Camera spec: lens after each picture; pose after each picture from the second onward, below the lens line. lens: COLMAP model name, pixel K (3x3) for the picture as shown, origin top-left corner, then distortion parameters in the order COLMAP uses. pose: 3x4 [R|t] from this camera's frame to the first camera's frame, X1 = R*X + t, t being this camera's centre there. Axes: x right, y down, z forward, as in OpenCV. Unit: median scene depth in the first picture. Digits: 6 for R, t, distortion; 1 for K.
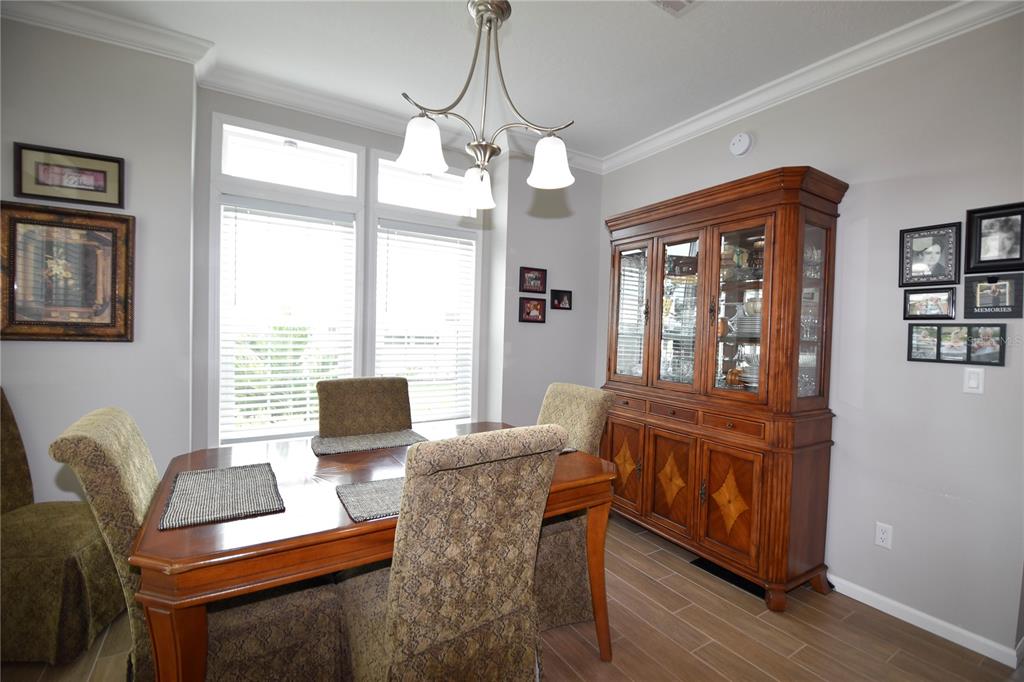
lens RADIAL K [[440.6, 0, 512.0], [0, 440.6, 341.0], [0, 0, 1]] dist [-0.035922, -0.000192]
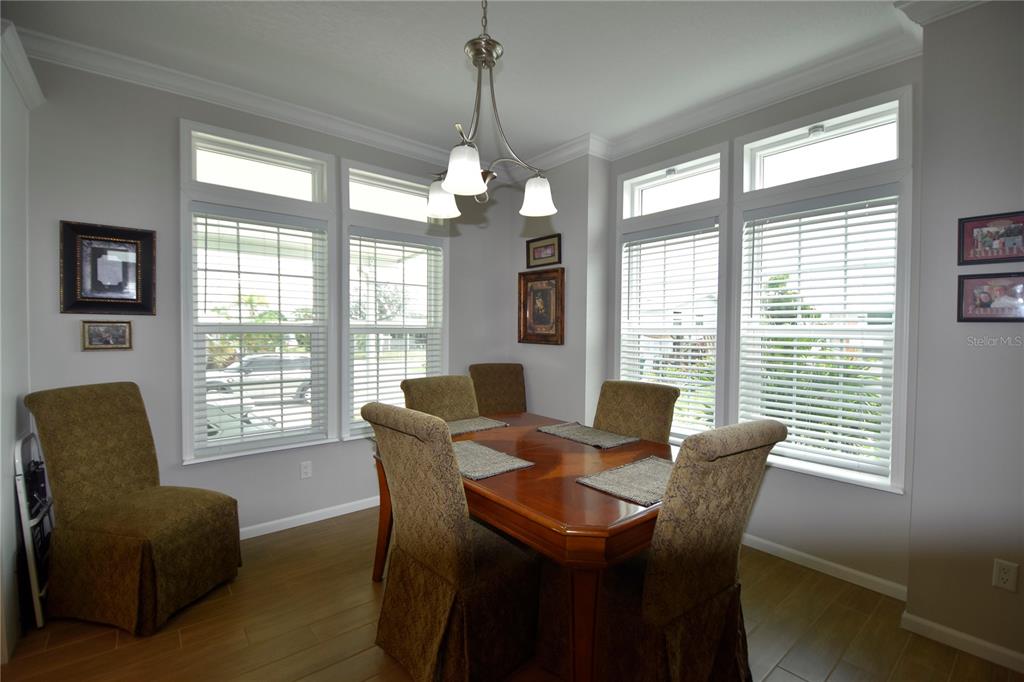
lens RADIAL K [[436.5, 0, 512.0], [0, 436.5, 341.0], [0, 0, 1]] dist [0.000200, -0.000145]
pose [[0.124261, -0.002833, -0.992246, 0.721254], [-0.039408, 0.999193, -0.007788, 0.005565], [0.991467, 0.040070, 0.124049, 0.618746]]
